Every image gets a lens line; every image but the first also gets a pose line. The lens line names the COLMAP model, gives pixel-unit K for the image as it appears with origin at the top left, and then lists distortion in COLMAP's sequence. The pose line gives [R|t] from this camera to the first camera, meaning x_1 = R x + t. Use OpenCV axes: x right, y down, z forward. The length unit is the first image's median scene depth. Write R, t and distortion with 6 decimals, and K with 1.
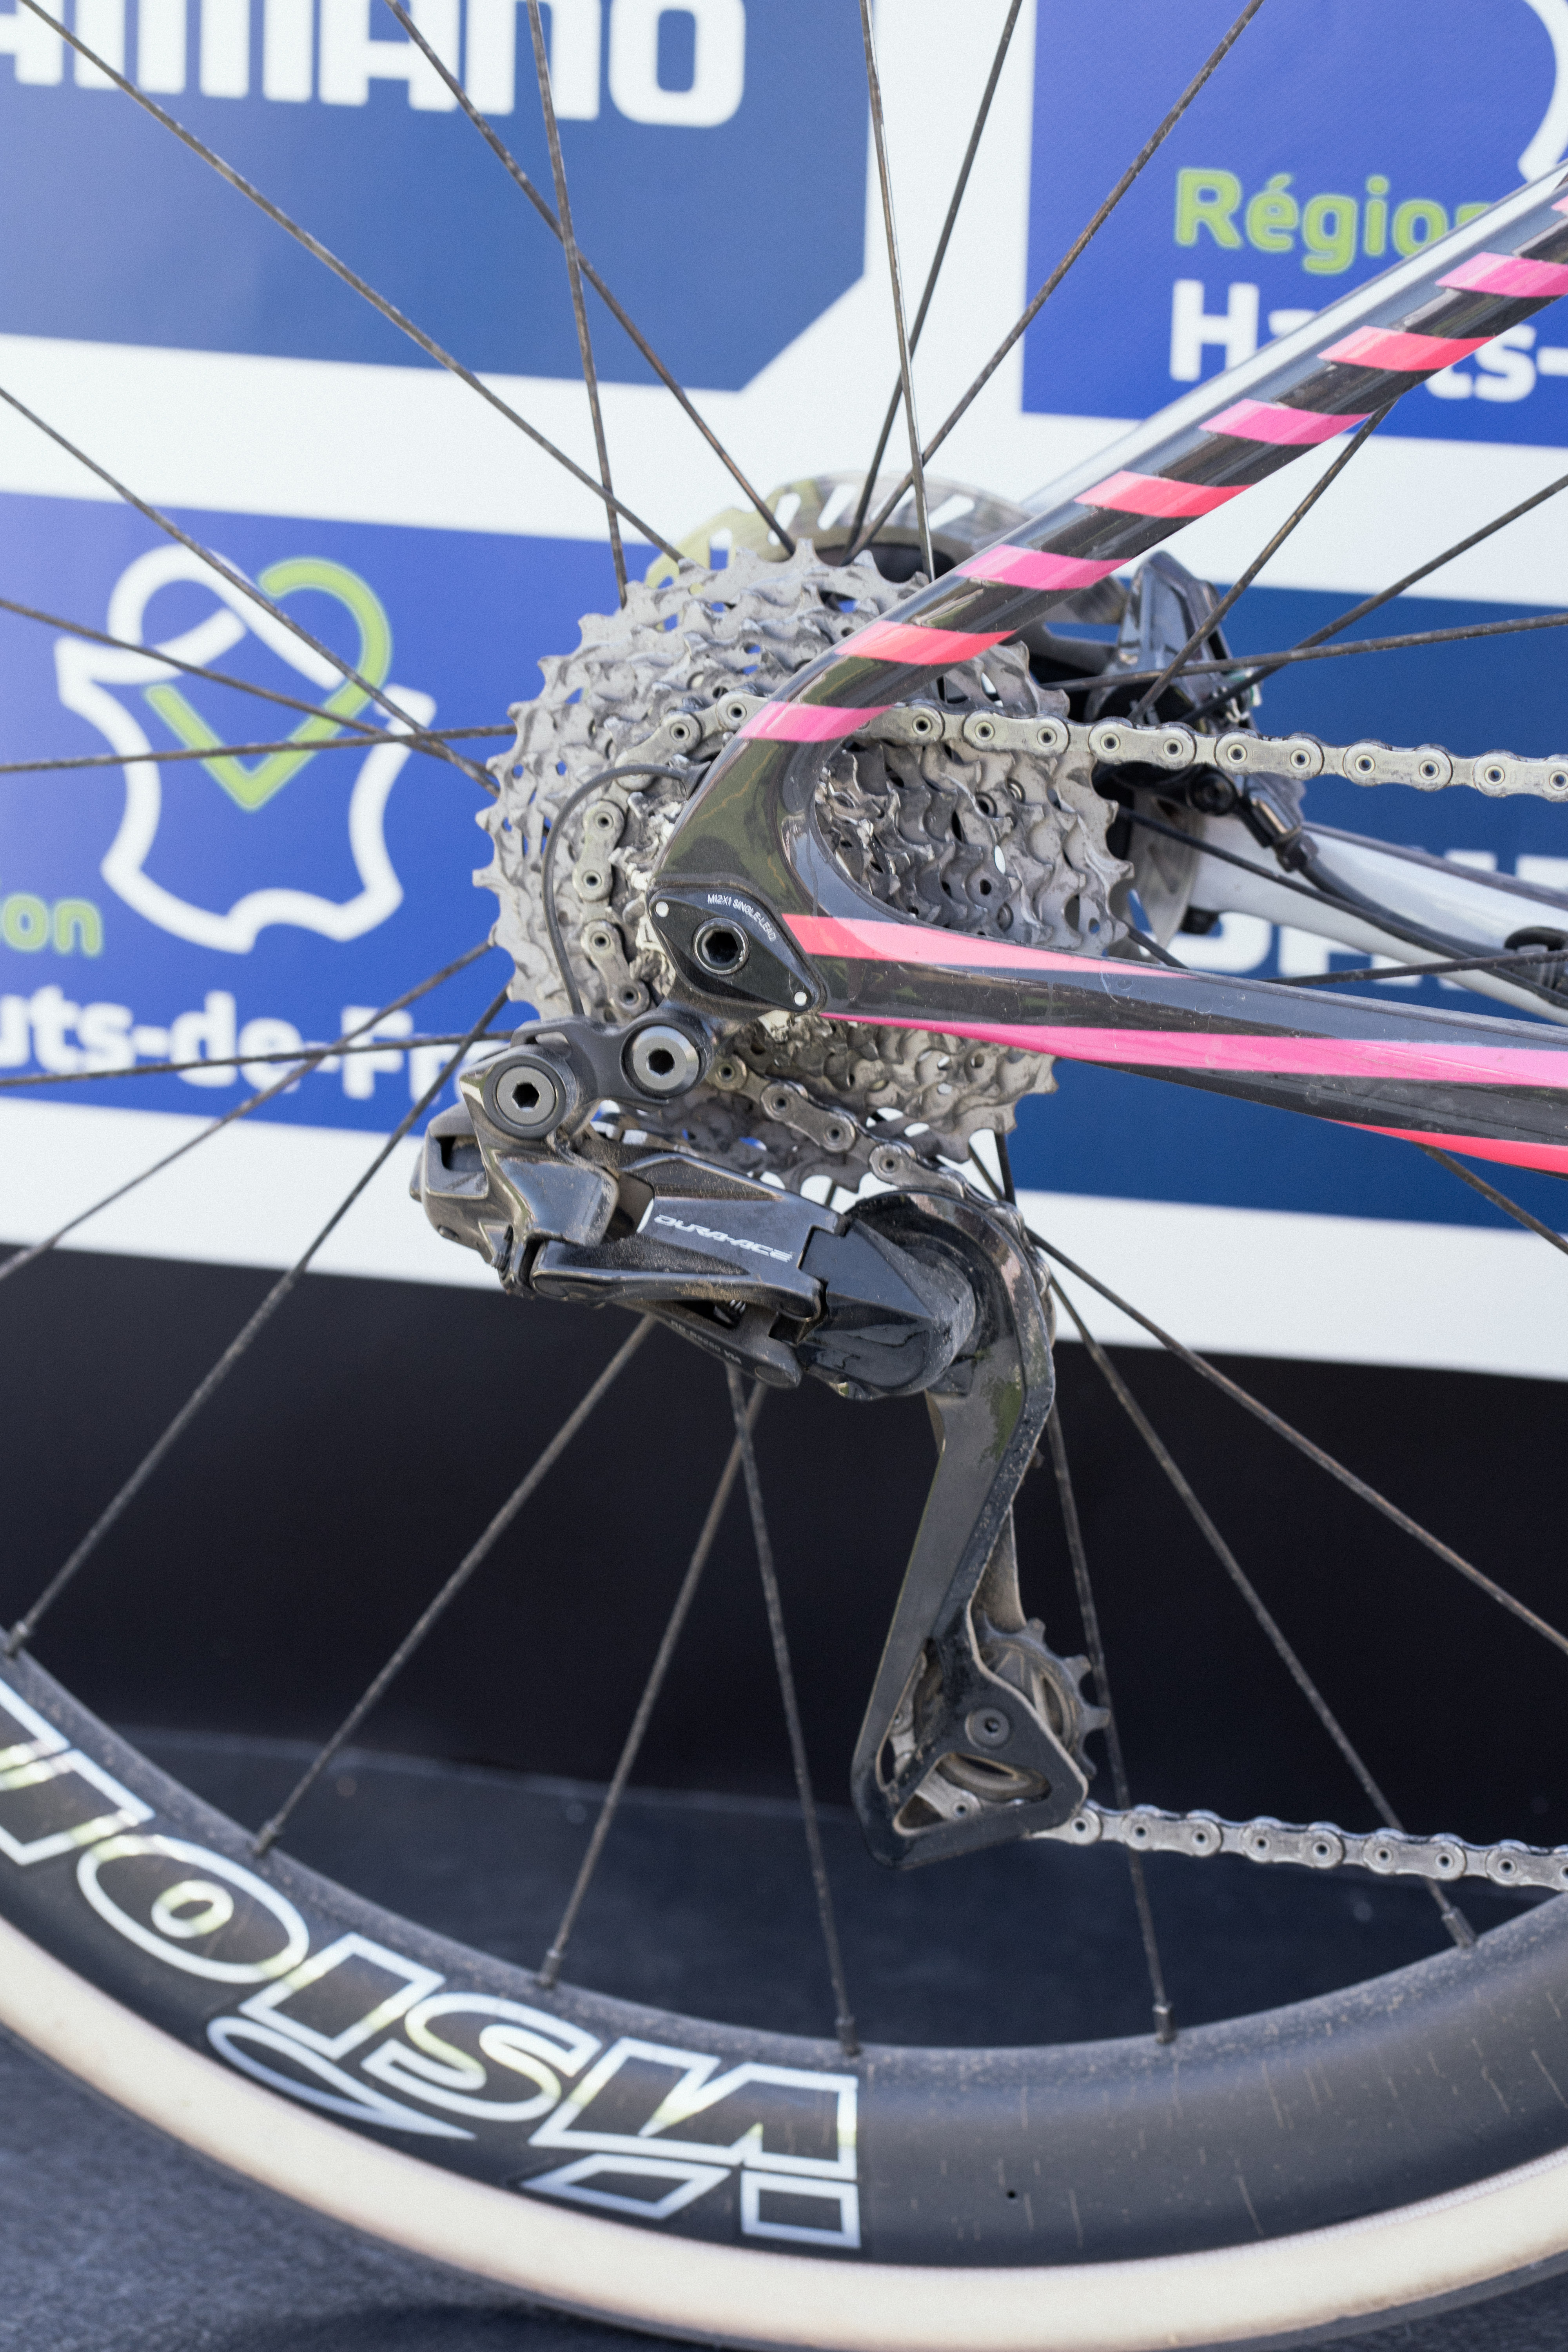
lens RADIAL K [[6936.3, 0, 784.0], [0, 6936.3, 1176.0], [0, 0, 1]] dist [-0.055876, -0.295556]
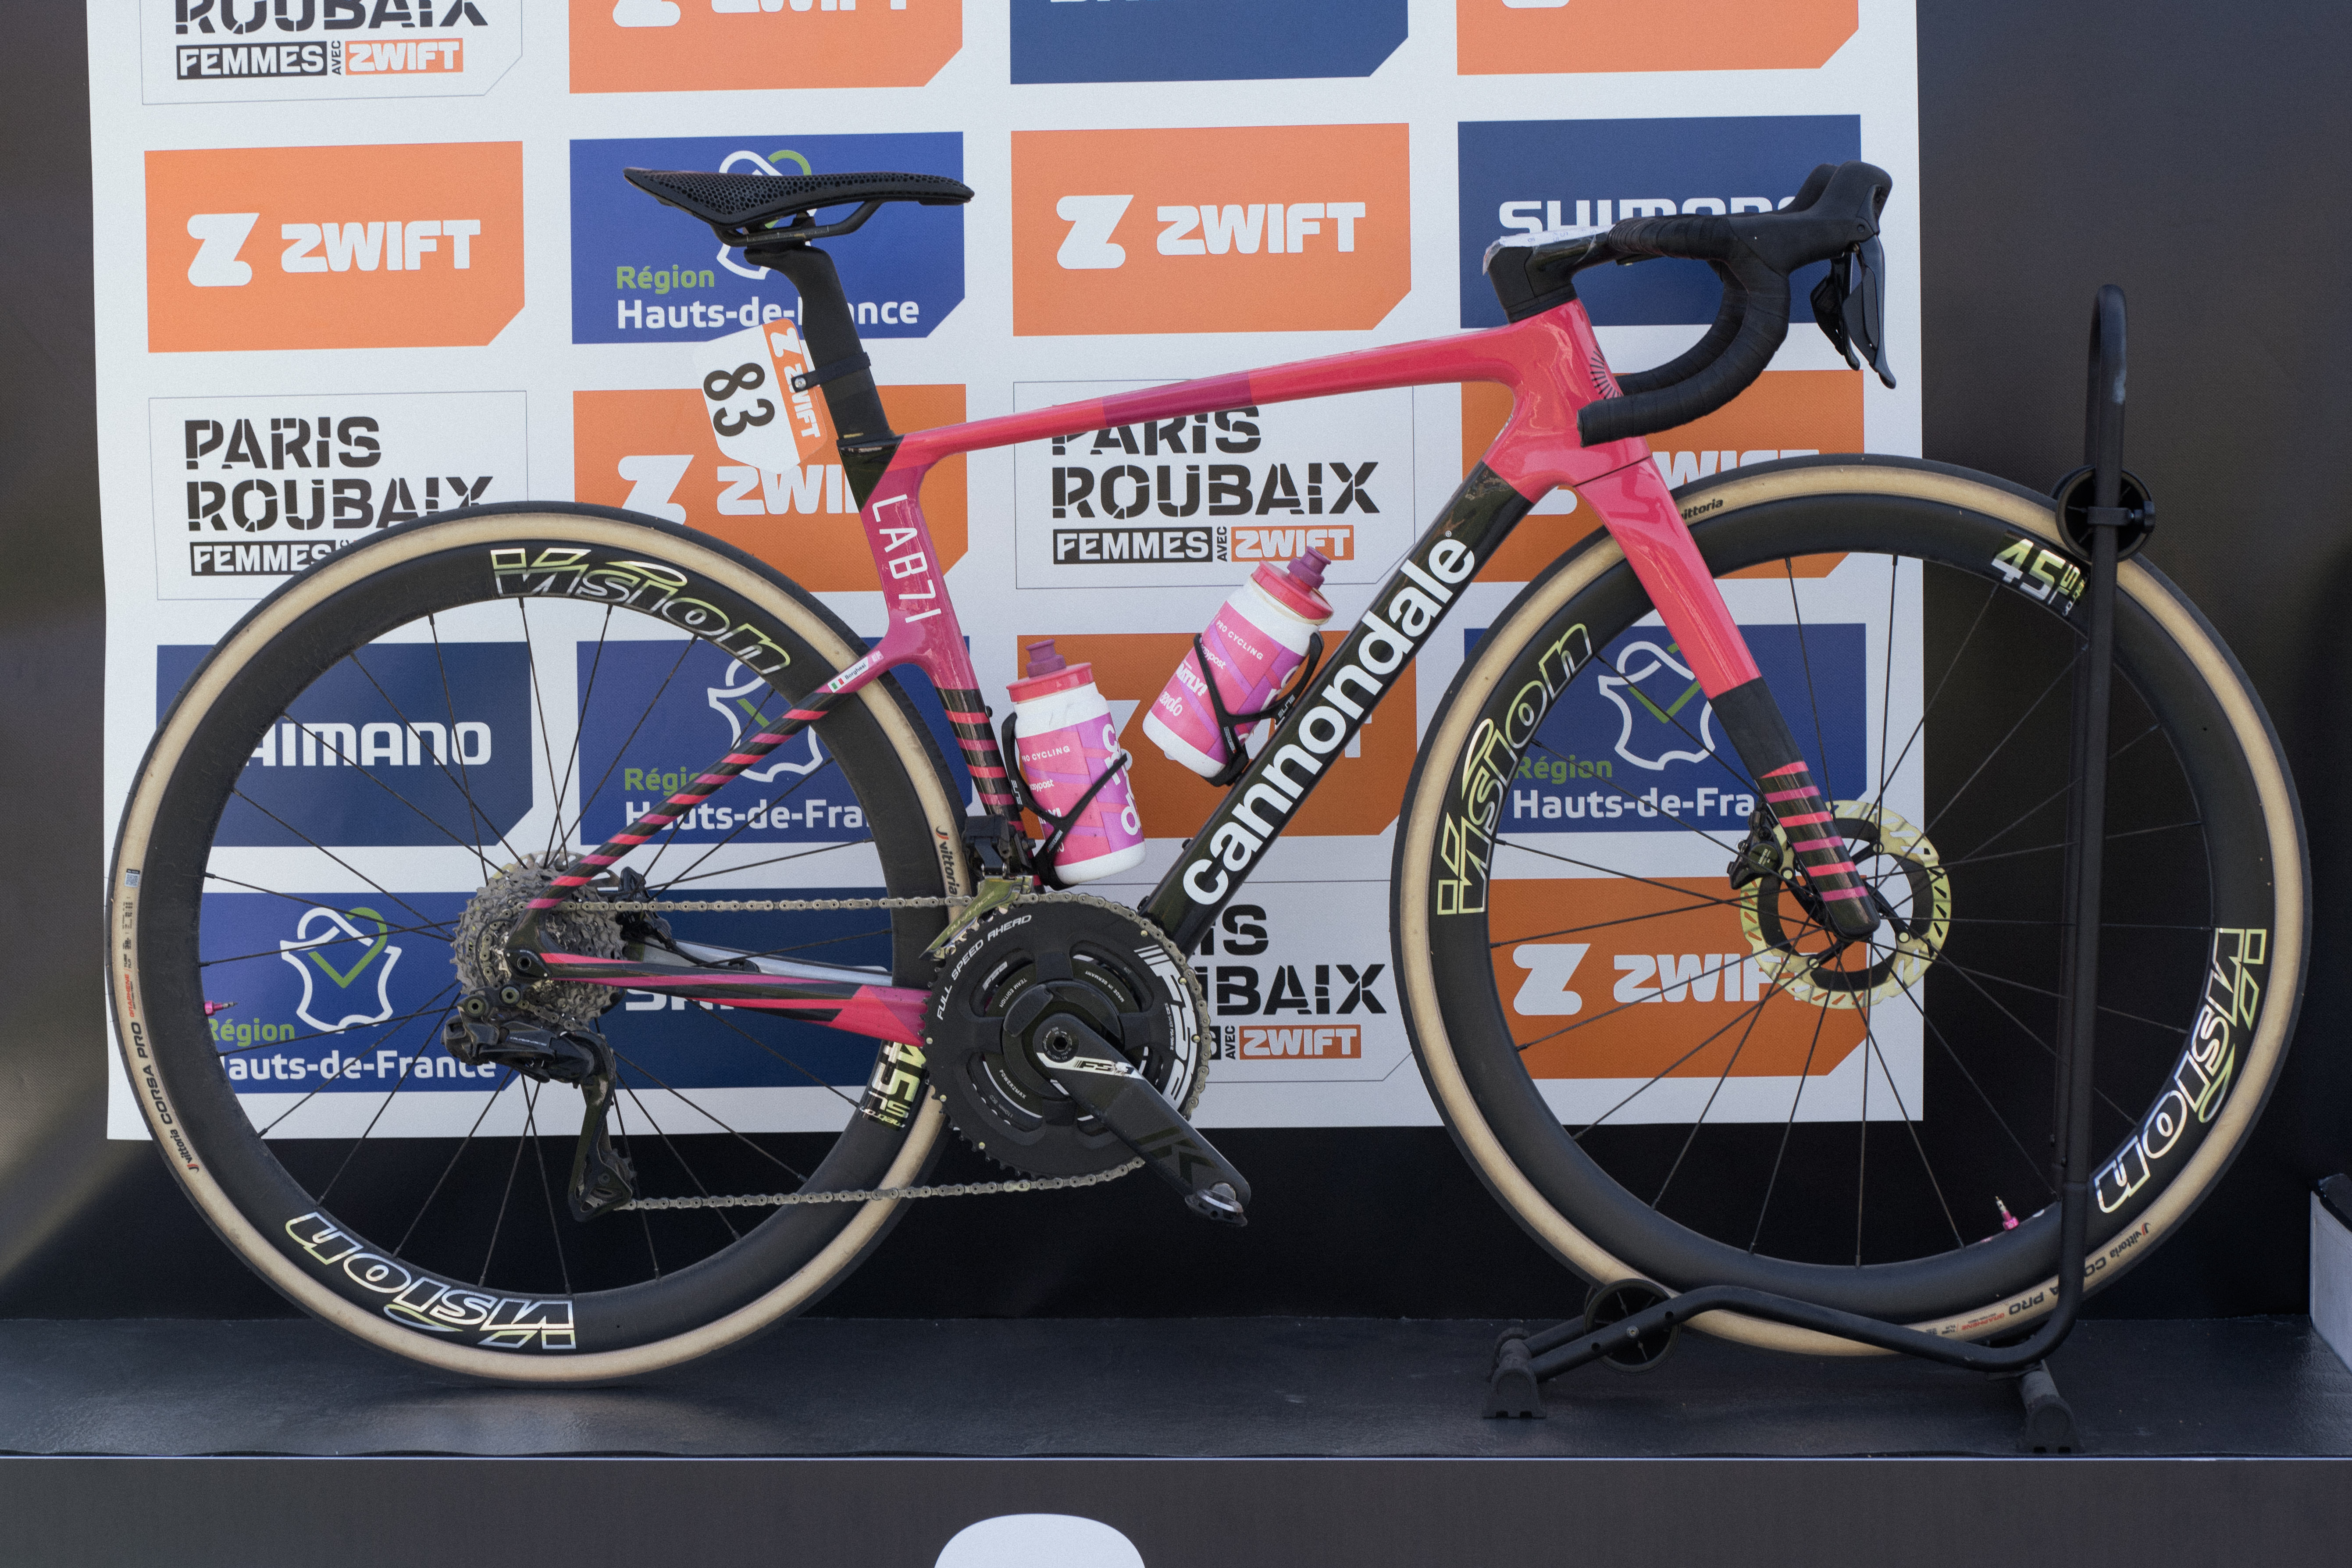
lens RADIAL K [[5535.0, 0, 1176.0], [0, 5535.0, 784.0], [0, 0, 1]] dist [0.026997, 0.571494]
pose [[0.984903, -0.060306, 0.162263, -0.128825], [0.085139, 0.984902, -0.150729, 0.322498], [-0.150723, 0.162269, 0.975167, -1.848322]]
